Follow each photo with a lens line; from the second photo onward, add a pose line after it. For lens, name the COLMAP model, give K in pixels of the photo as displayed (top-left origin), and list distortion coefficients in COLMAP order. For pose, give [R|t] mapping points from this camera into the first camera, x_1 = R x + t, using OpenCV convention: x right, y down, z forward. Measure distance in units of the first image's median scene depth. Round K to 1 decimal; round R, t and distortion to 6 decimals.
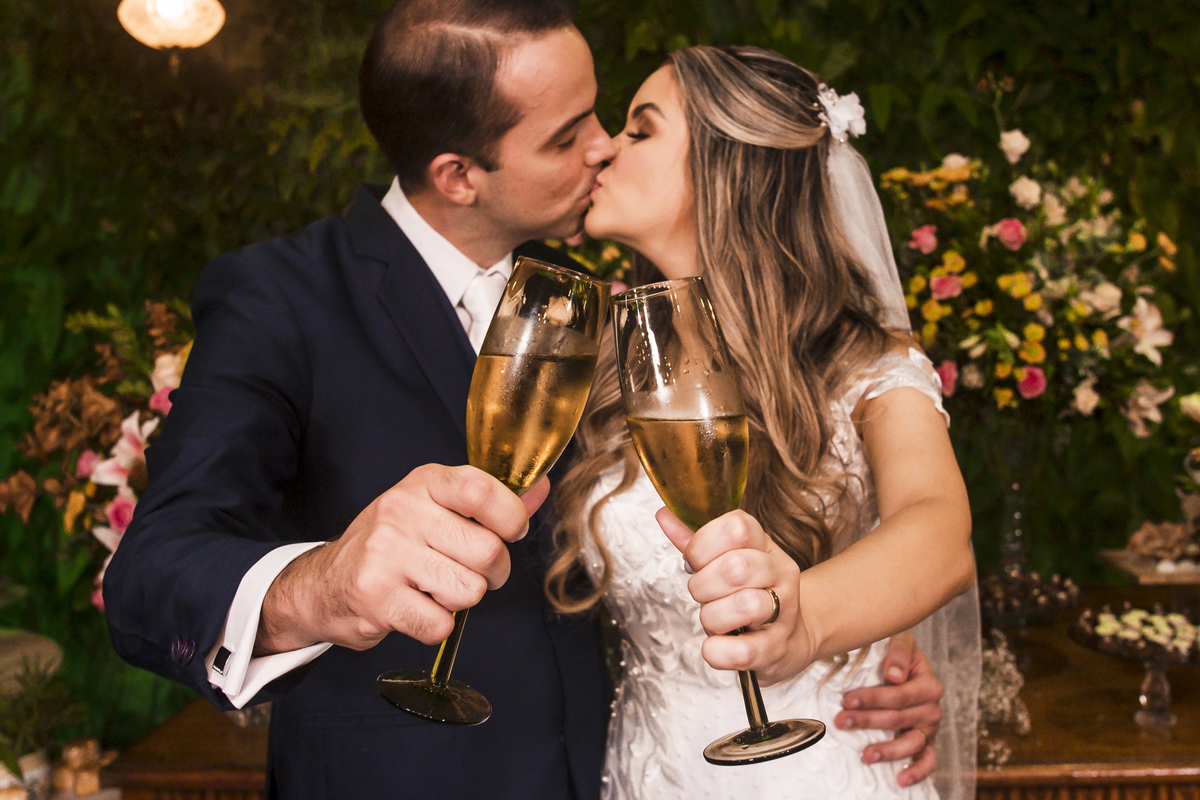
lens RADIAL K [[1327.7, 0, 644.0], [0, 1327.7, 344.0], [0, 0, 1]] dist [-0.057049, 0.000000]
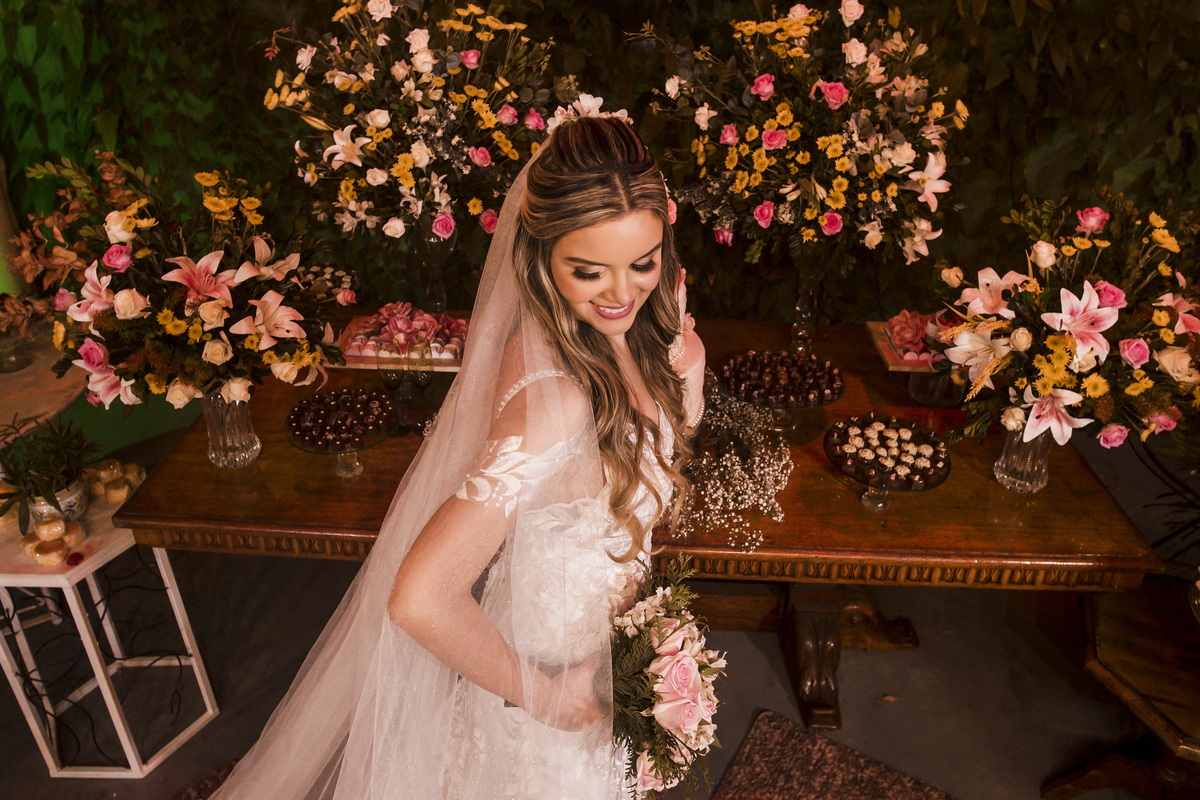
lens RADIAL K [[901.4, 0, 610.8], [0, 901.4, 355.9], [0, 0, 1]] dist [-0.038739, 0.017848]
pose [[0.998509, 0.038383, 0.038825, 0.053711], [-0.051261, 0.903821, 0.424829, -0.206683], [-0.018785, -0.426185, 0.904441, 0.172205]]
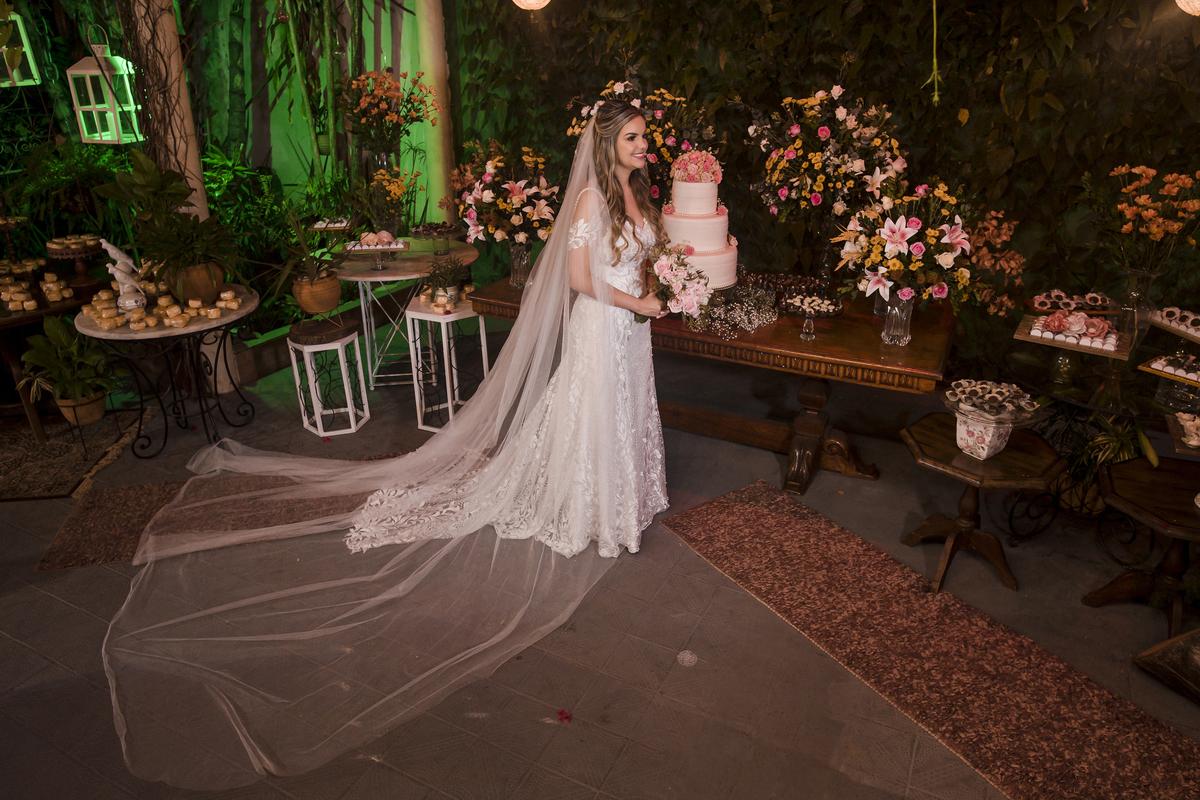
lens RADIAL K [[796.5, 0, 610.7], [0, 796.5, 362.3], [0, 0, 1]] dist [-0.029599, 0.004324]
pose [[0.920469, 0.183132, -0.345252, 0.494501], [-0.056708, 0.936652, 0.345640, -0.169337], [0.386679, -0.298572, 0.872544, -0.491333]]
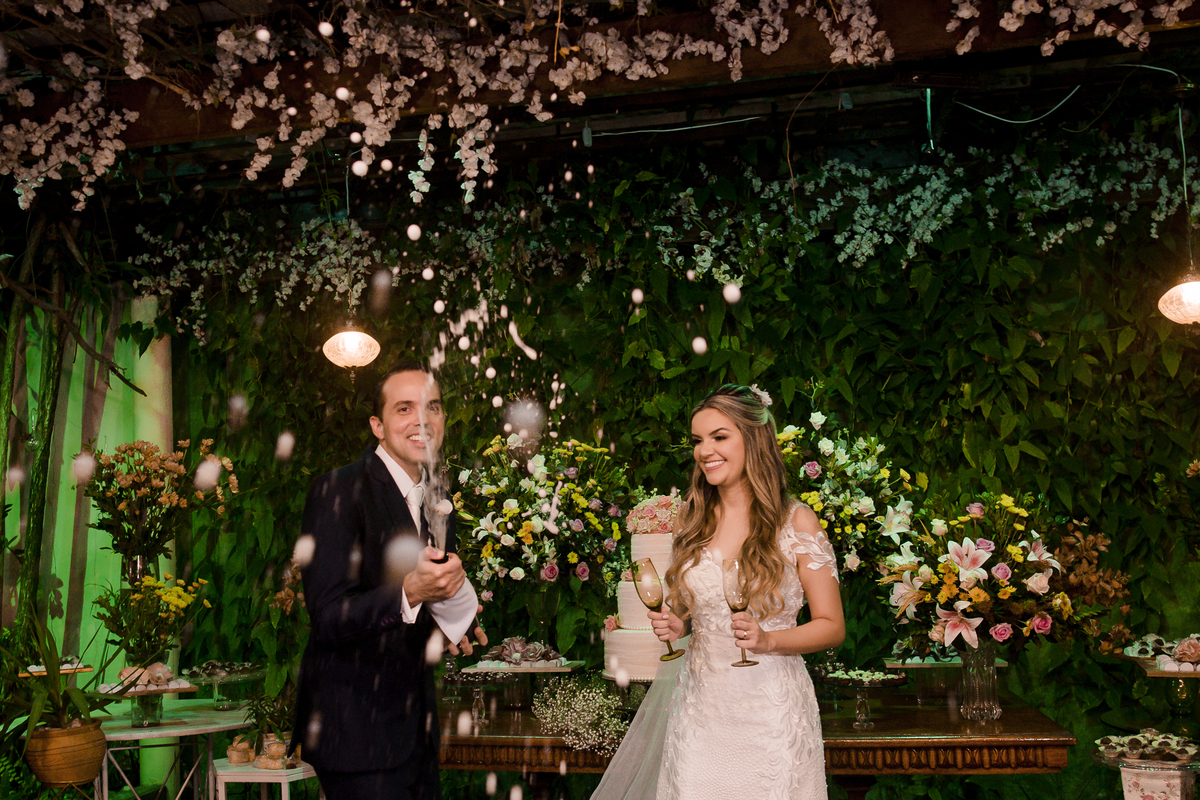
lens RADIAL K [[1231.0, 0, 526.9], [0, 1231.0, 478.9], [0, 0, 1]] dist [-0.026558, 0.000000]
pose [[0.986551, -0.005381, -0.163365, 0.170903], [-0.009125, 0.996086, -0.087918, 0.079035], [0.163199, 0.088226, 0.982640, -0.697596]]
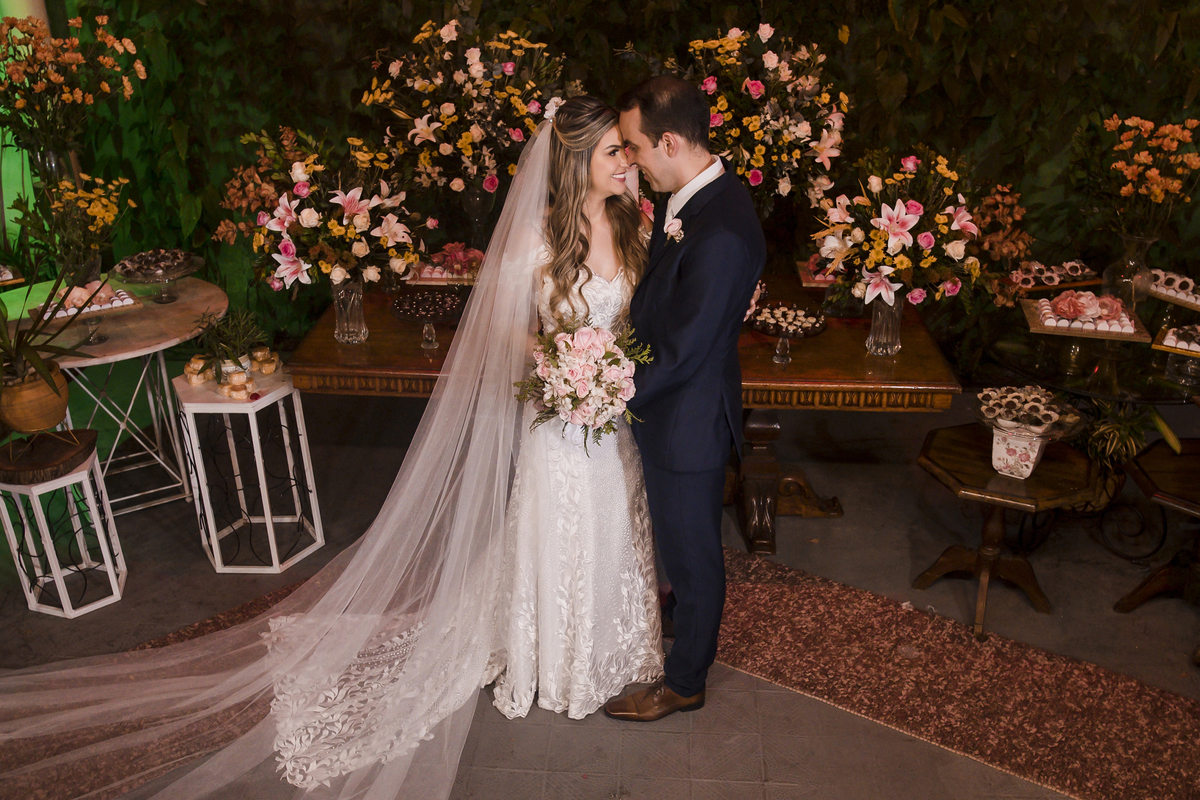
lens RADIAL K [[1156.2, 0, 595.7], [0, 1156.2, 490.2], [0, 0, 1]] dist [-0.033670, -0.000275]
pose [[0.999240, 0.034436, 0.018272, 0.054140], [-0.038965, 0.896748, 0.440824, -0.276825], [-0.001205, -0.441201, 0.897408, -0.631980]]
